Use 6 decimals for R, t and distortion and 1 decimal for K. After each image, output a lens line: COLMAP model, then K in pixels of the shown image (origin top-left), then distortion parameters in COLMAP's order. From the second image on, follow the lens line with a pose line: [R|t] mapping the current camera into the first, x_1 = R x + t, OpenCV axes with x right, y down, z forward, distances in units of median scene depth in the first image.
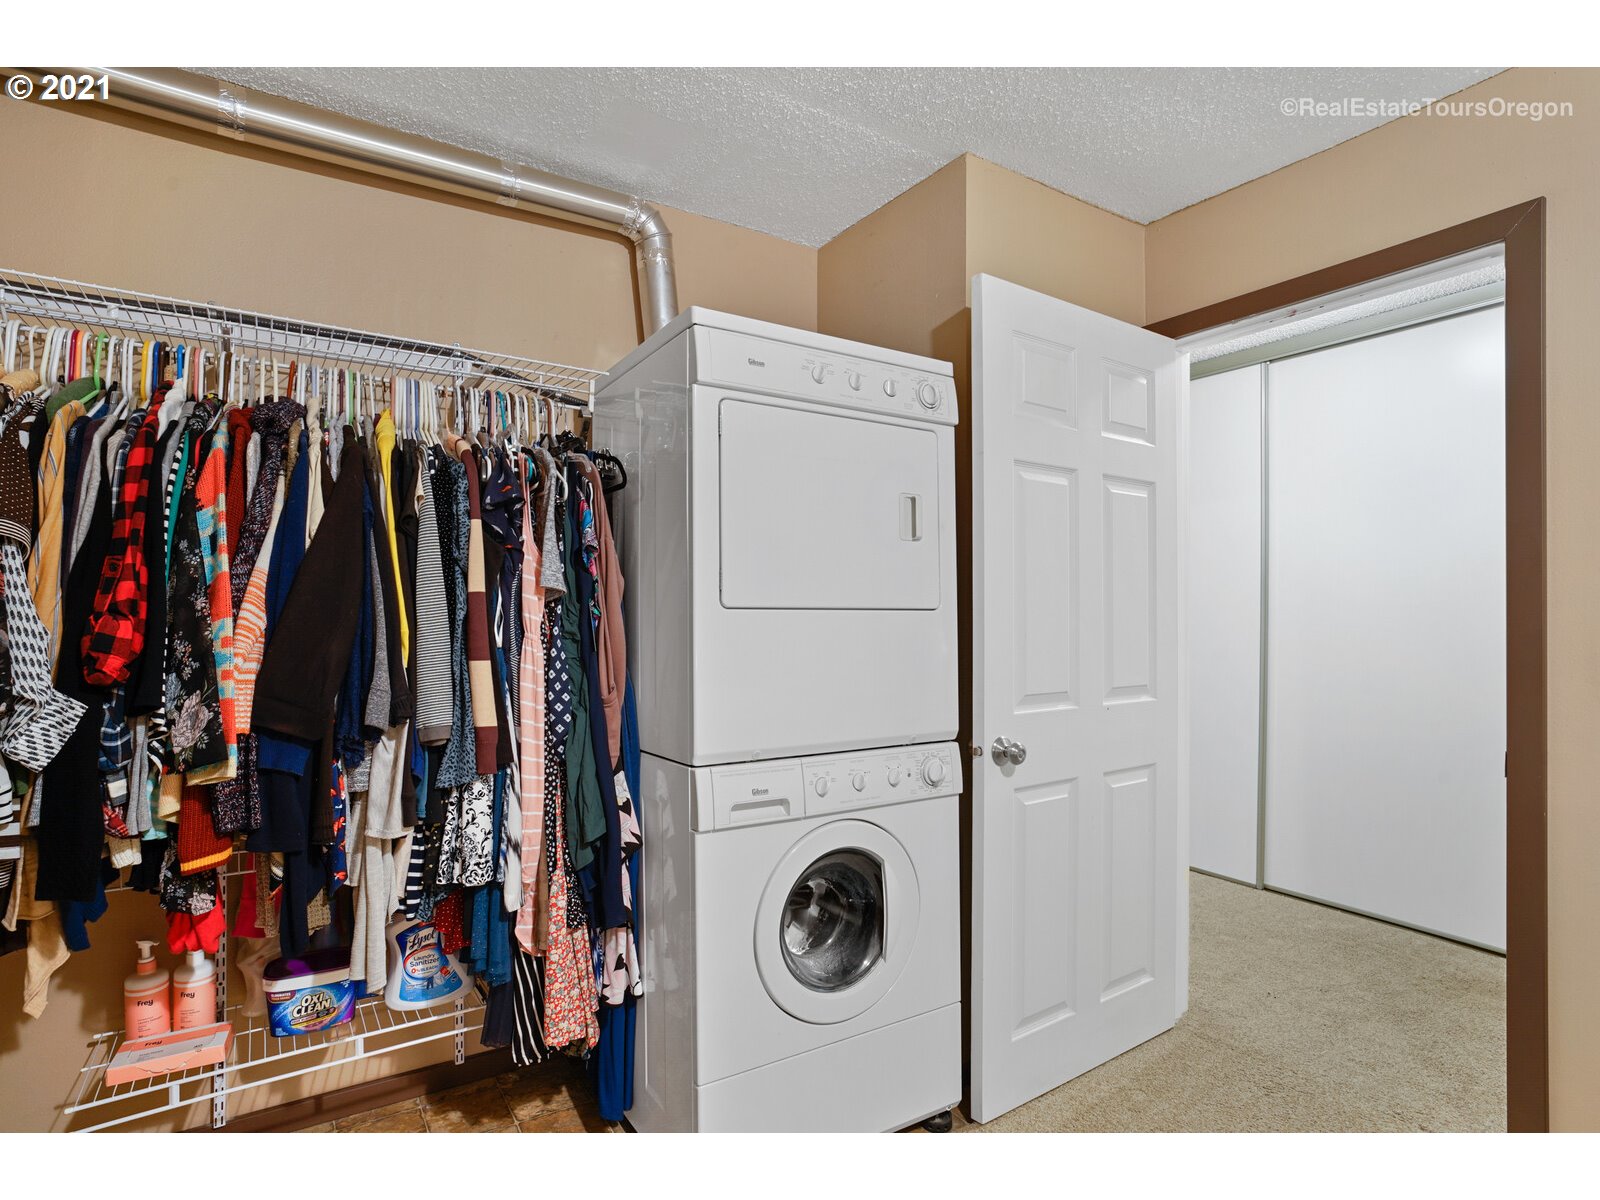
lens RADIAL K [[857.0, 0, 805.6], [0, 857.0, 595.3], [0, 0, 1]] dist [-0.028233, 0.019078]
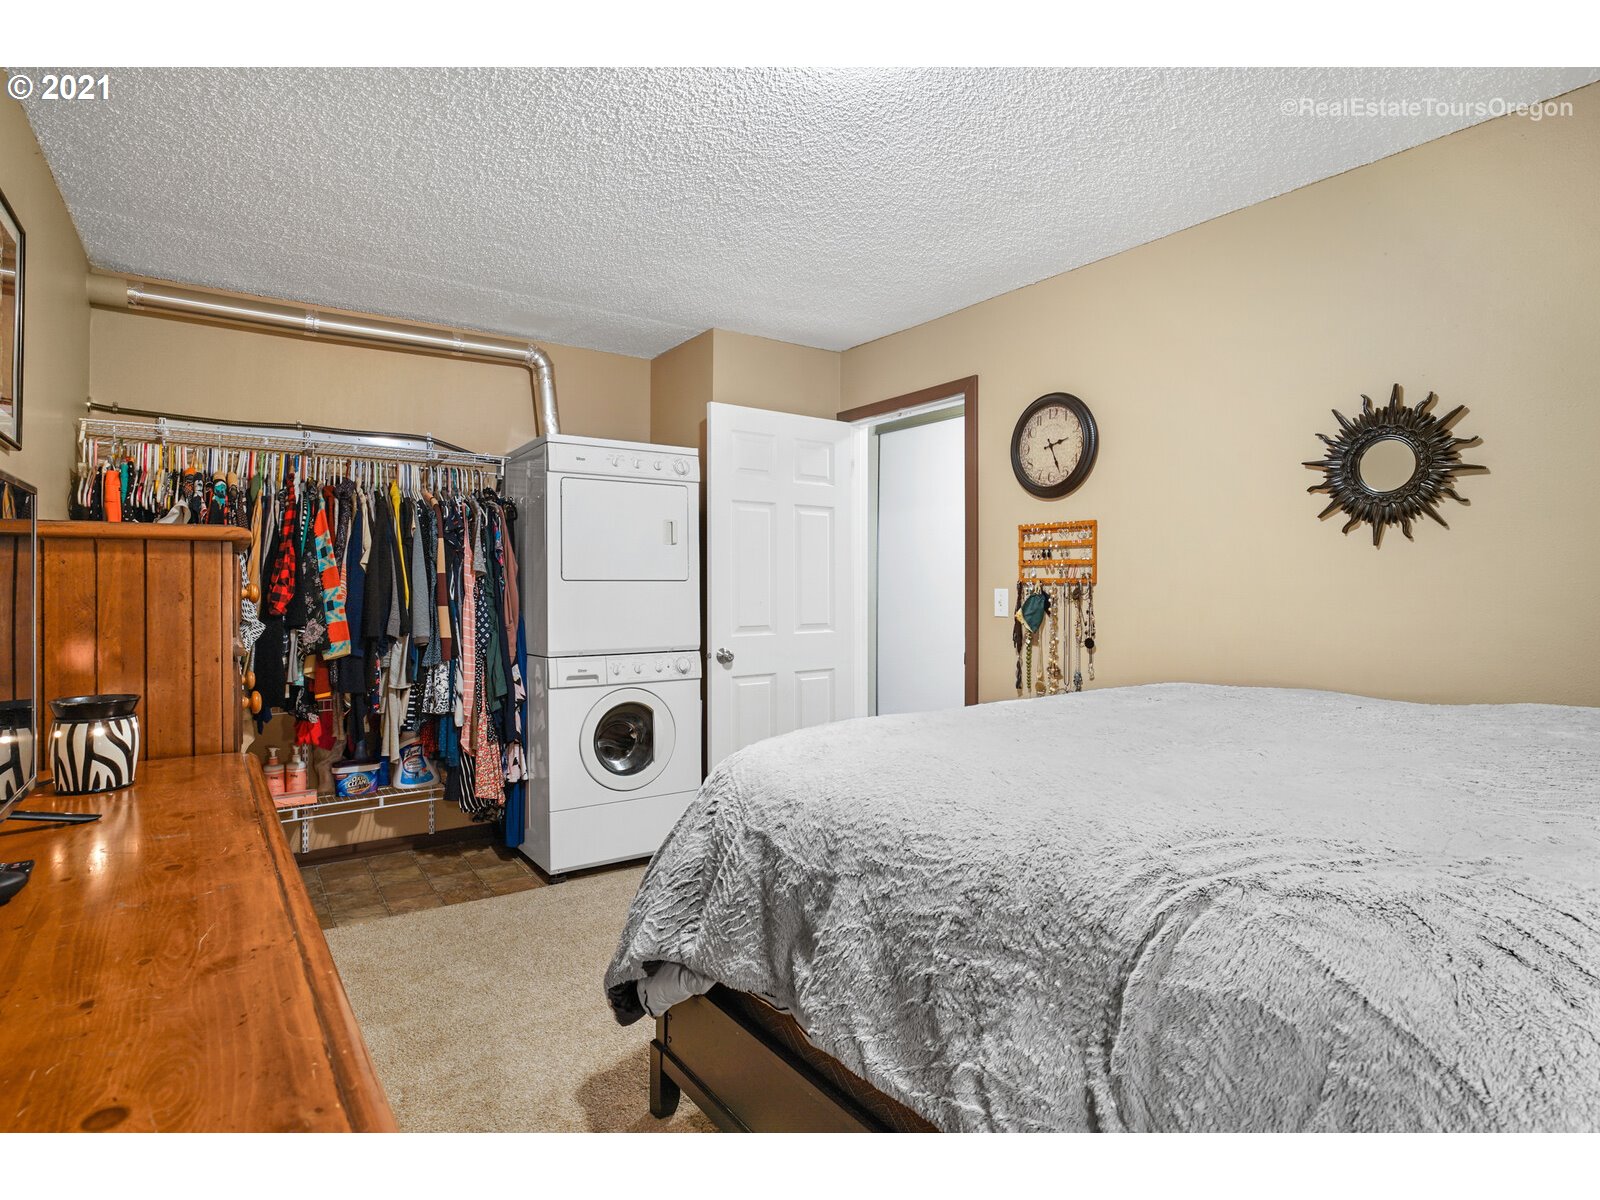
lens RADIAL K [[877.5, 0, 803.1], [0, 877.5, 565.8], [0, 0, 1]] dist [-0.003773, 0.000208]
pose [[0.999685, -0.003180, 0.024876, 0.414356], [0.003191, 0.999995, -0.000429, -0.016636], [-0.024874, 0.000508, 0.999690, -1.082933]]
